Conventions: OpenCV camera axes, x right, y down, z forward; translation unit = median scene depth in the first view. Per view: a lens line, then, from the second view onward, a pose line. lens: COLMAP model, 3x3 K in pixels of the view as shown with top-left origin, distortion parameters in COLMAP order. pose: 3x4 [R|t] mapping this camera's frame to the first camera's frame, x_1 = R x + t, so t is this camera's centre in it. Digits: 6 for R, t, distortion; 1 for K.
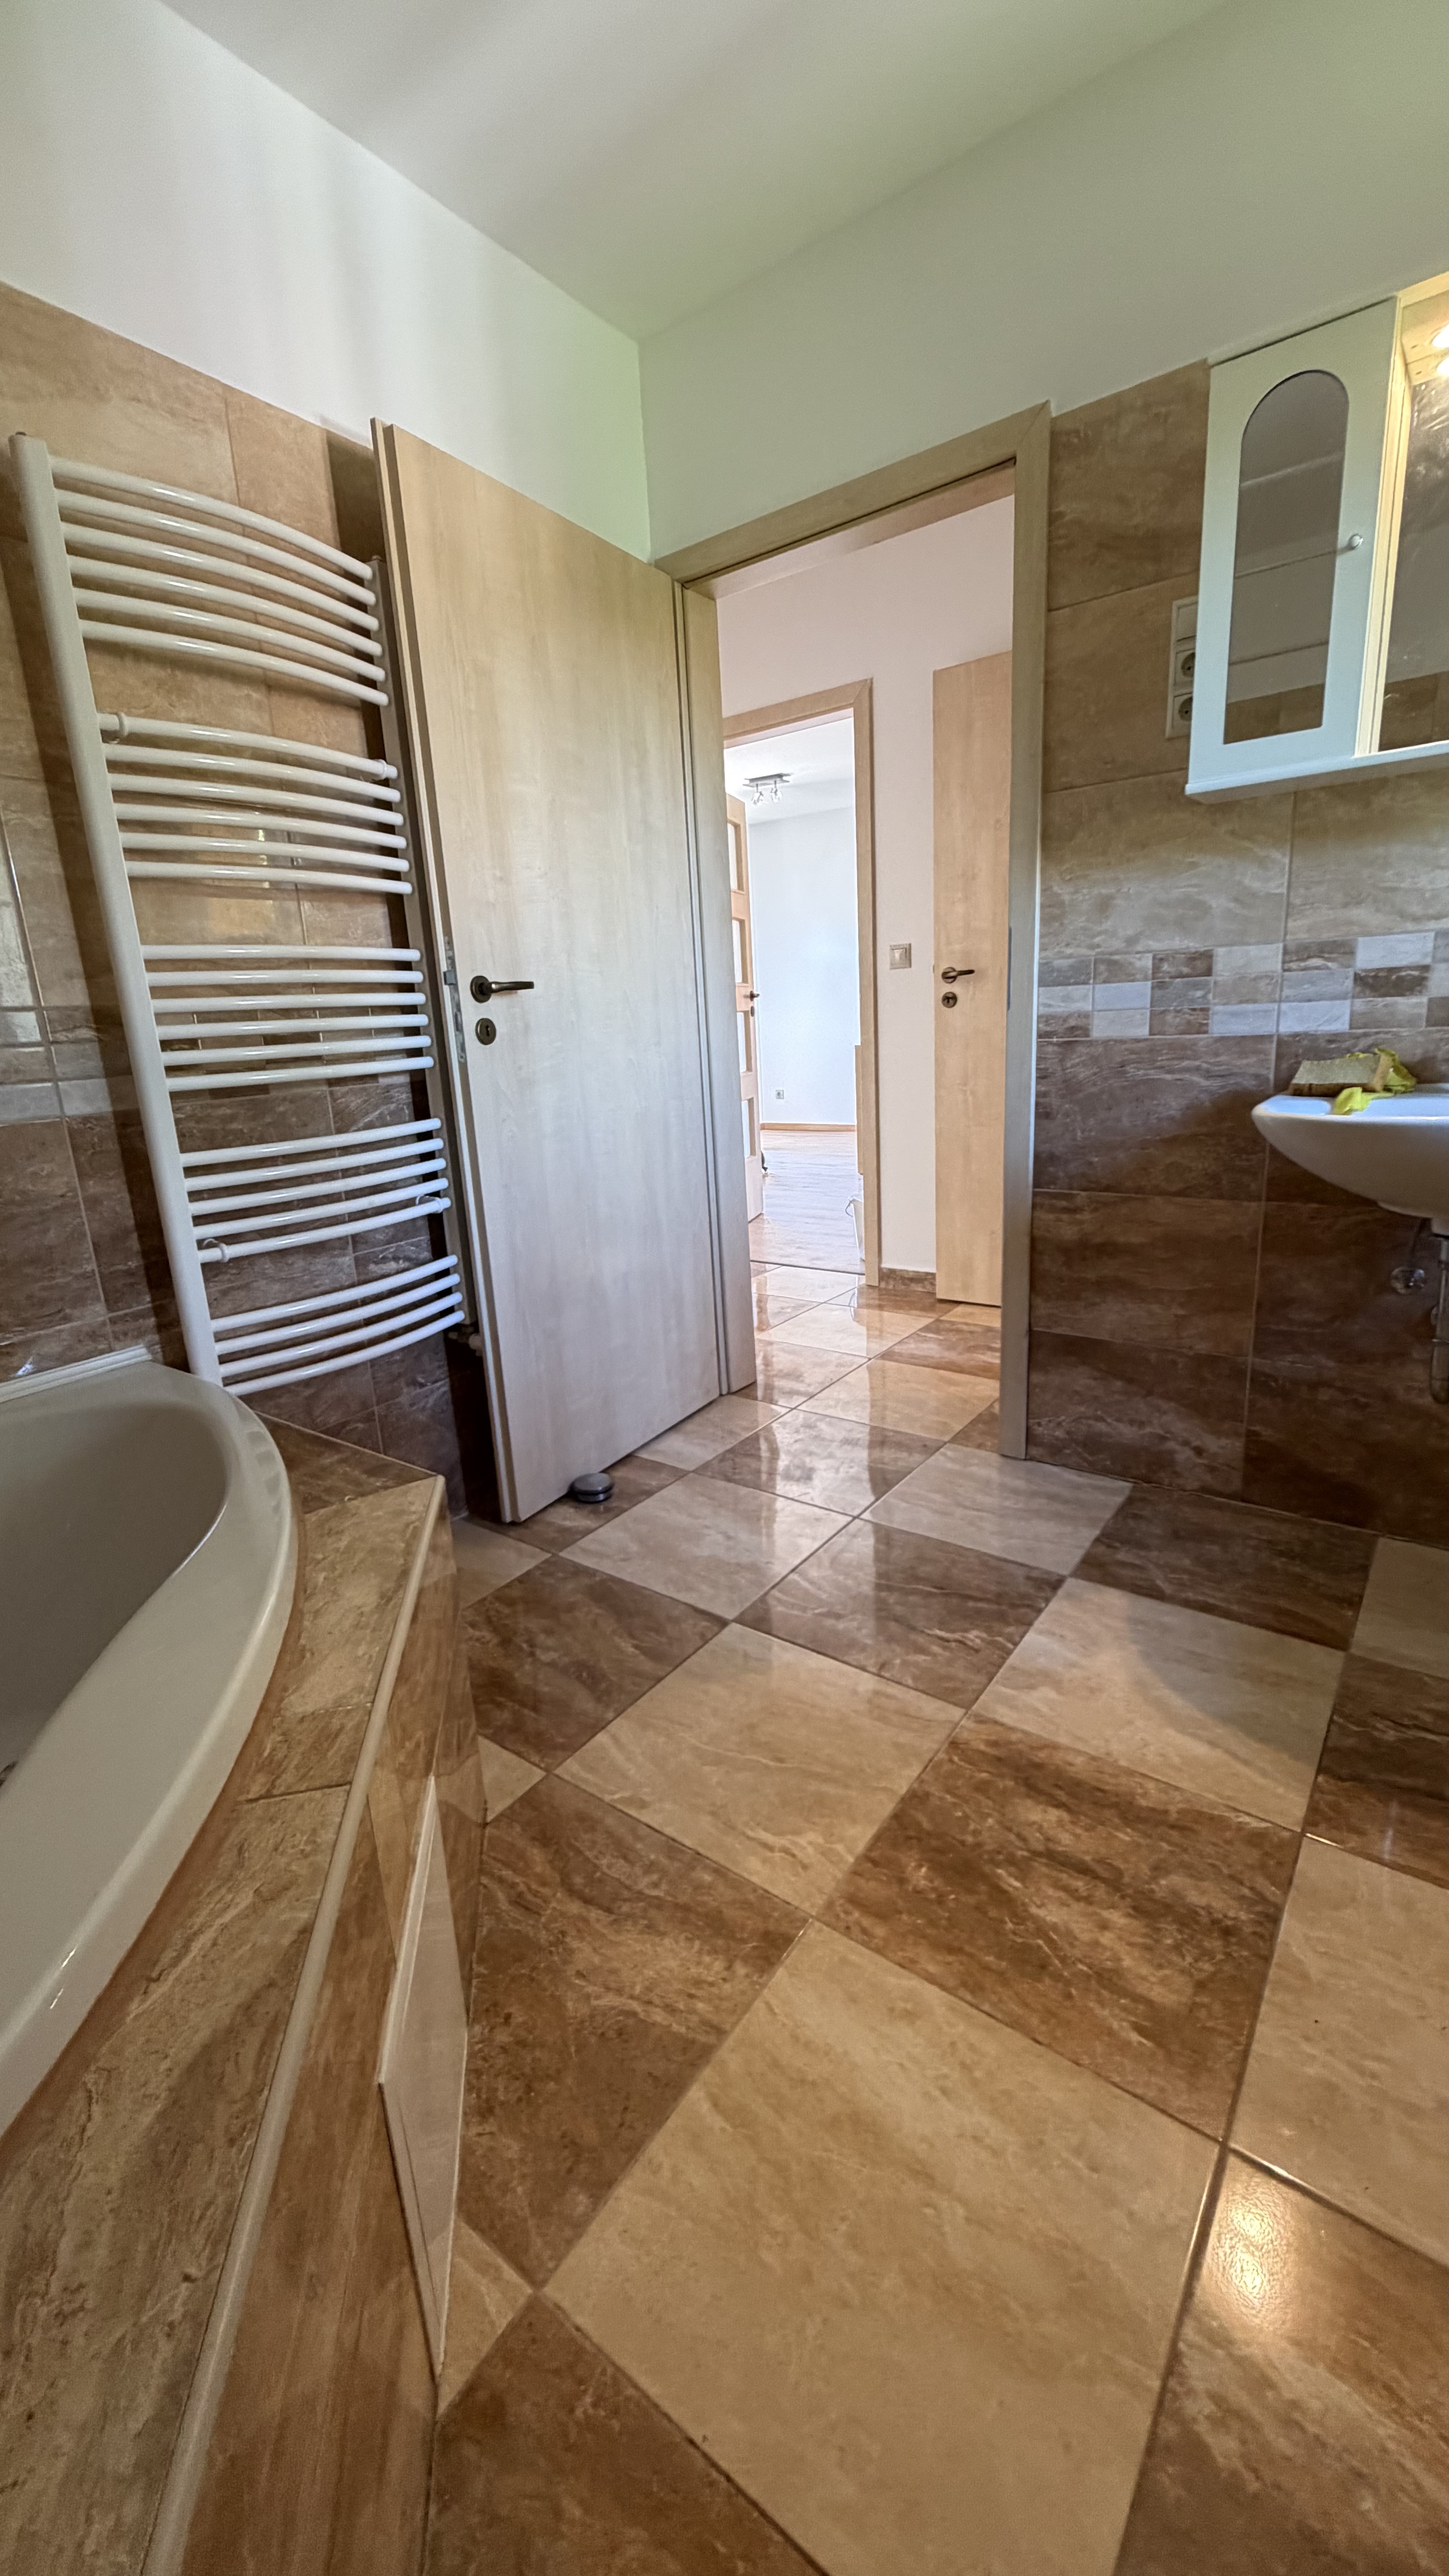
lens RADIAL K [[1023.1, 0, 725.0], [0, 1023.1, 1285.1], [0, 0, 1]] dist [-0.000641, 0.000535]
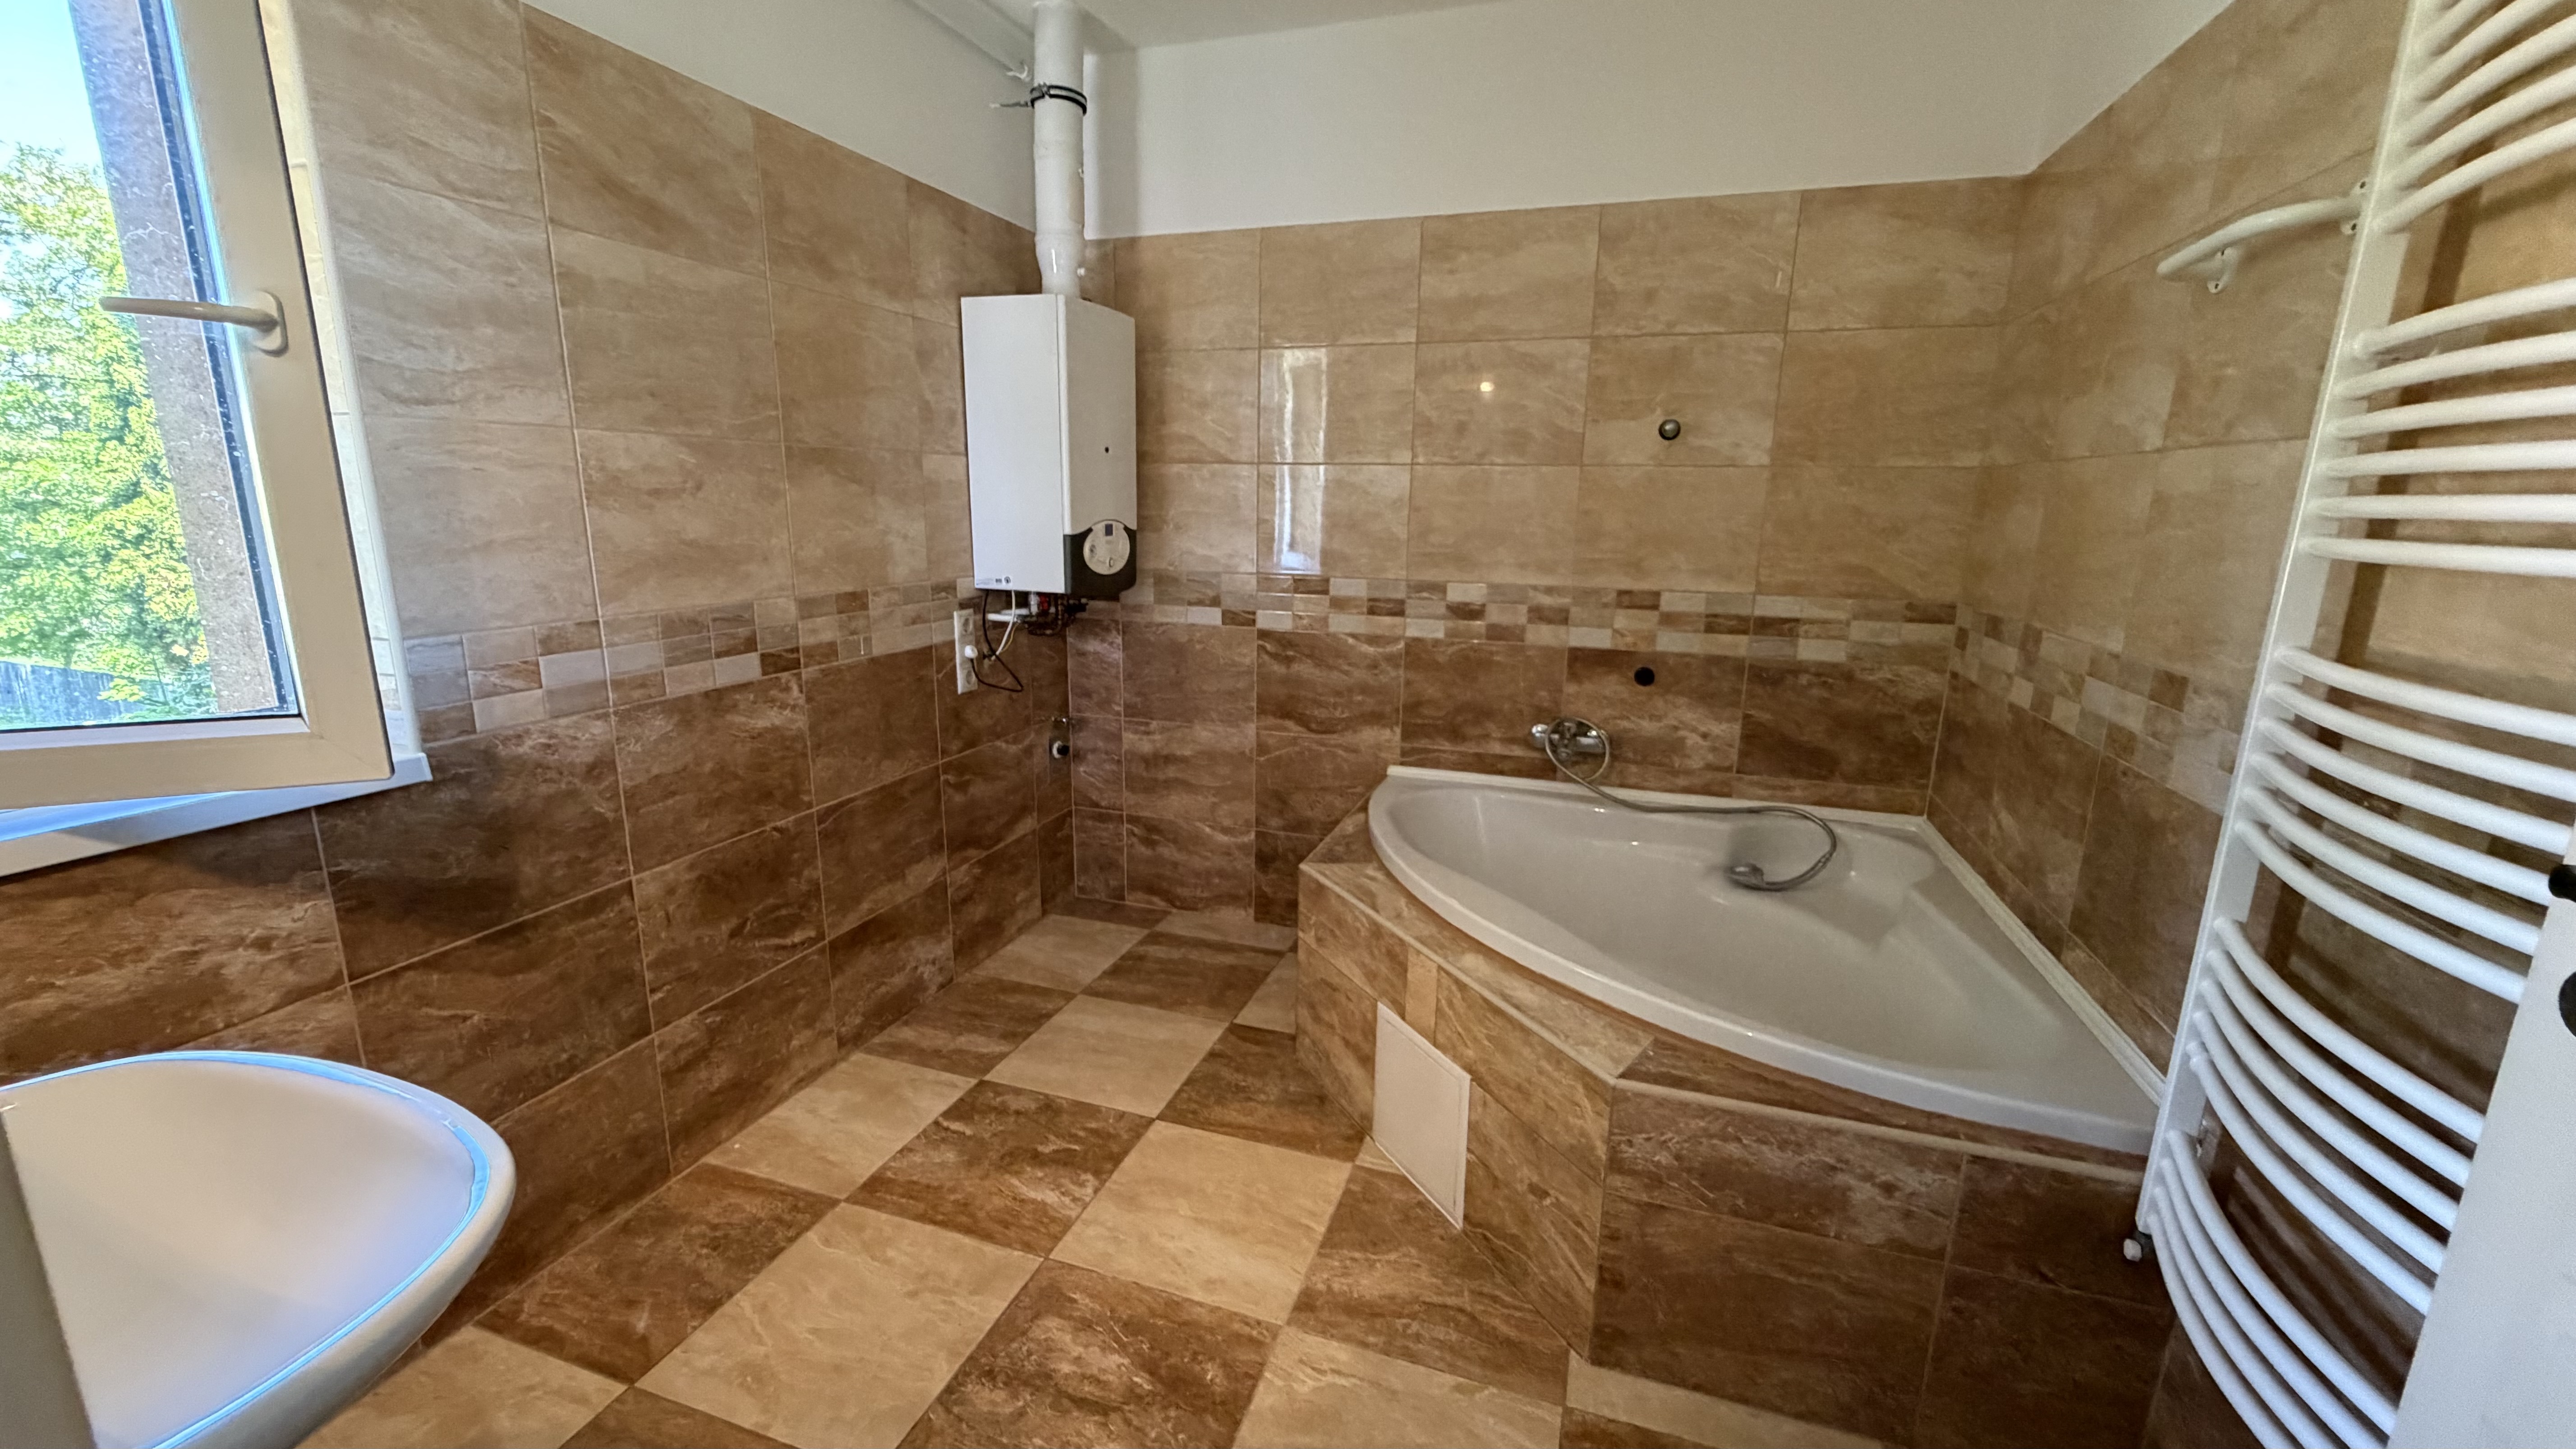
lens RADIAL K [[1023.1, 0, 1274.5], [0, 1023.1, 723.2], [0, 0, 1]] dist [-0.000641, 0.000535]
pose [[-0.953238, 0.112250, -0.280602, 0.397957], [-0.034967, 0.881267, 0.471324, -0.755727], [0.300191, 0.459096, -0.836132, 1.790330]]
